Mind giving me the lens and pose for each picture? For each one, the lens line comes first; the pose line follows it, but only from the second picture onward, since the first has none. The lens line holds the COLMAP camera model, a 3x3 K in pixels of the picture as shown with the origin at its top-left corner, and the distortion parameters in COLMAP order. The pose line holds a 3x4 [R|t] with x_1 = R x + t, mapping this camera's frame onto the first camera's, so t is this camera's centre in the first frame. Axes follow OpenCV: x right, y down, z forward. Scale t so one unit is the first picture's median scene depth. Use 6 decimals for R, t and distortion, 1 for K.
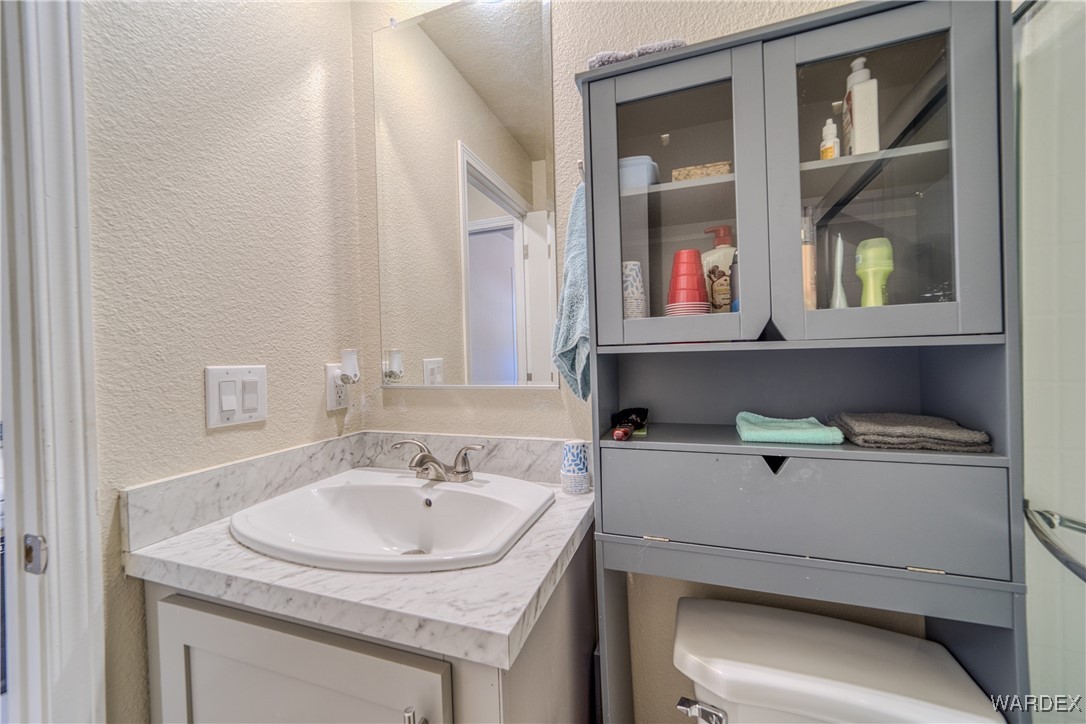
lens RADIAL K [[415.3, 0, 543.0], [0, 415.3, 362.0], [0, 0, 1]] dist [-0.012542, 0.005642]
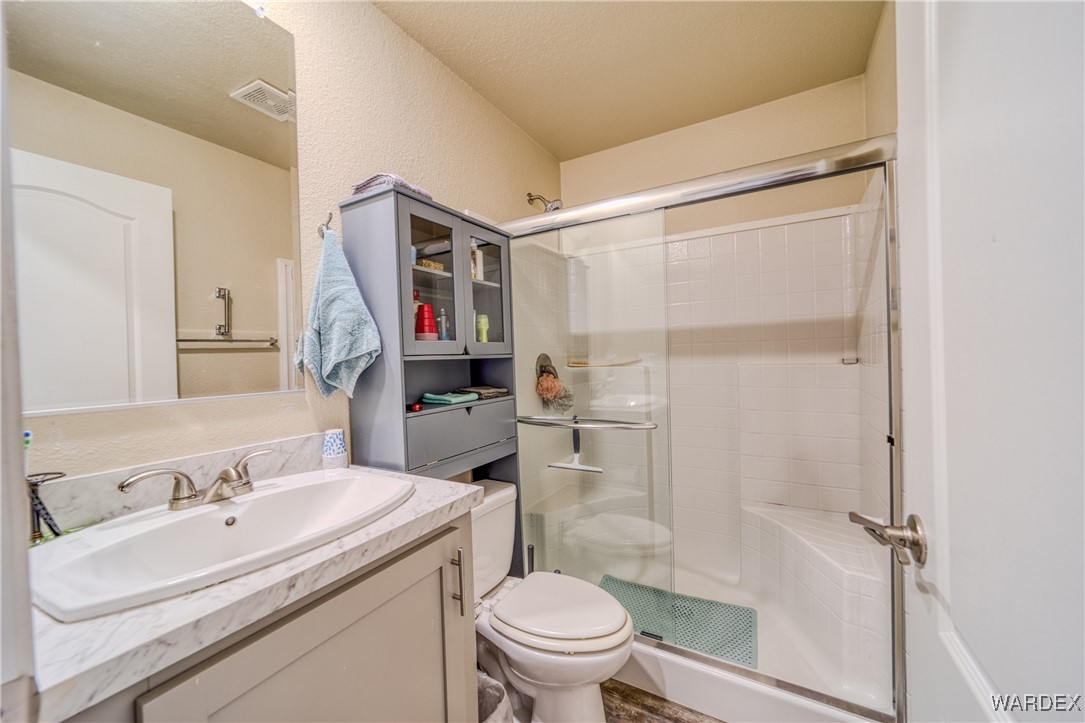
lens RADIAL K [[414.9, 0, 542.5], [0, 414.9, 361.5], [0, 0, 1]] dist [-0.012542, 0.005642]
pose [[0.189141, 0.008088, 0.981917, -1.546226], [0.038056, 0.999154, -0.015561, 0.034000], [-0.981212, 0.040311, 0.188673, 0.185834]]
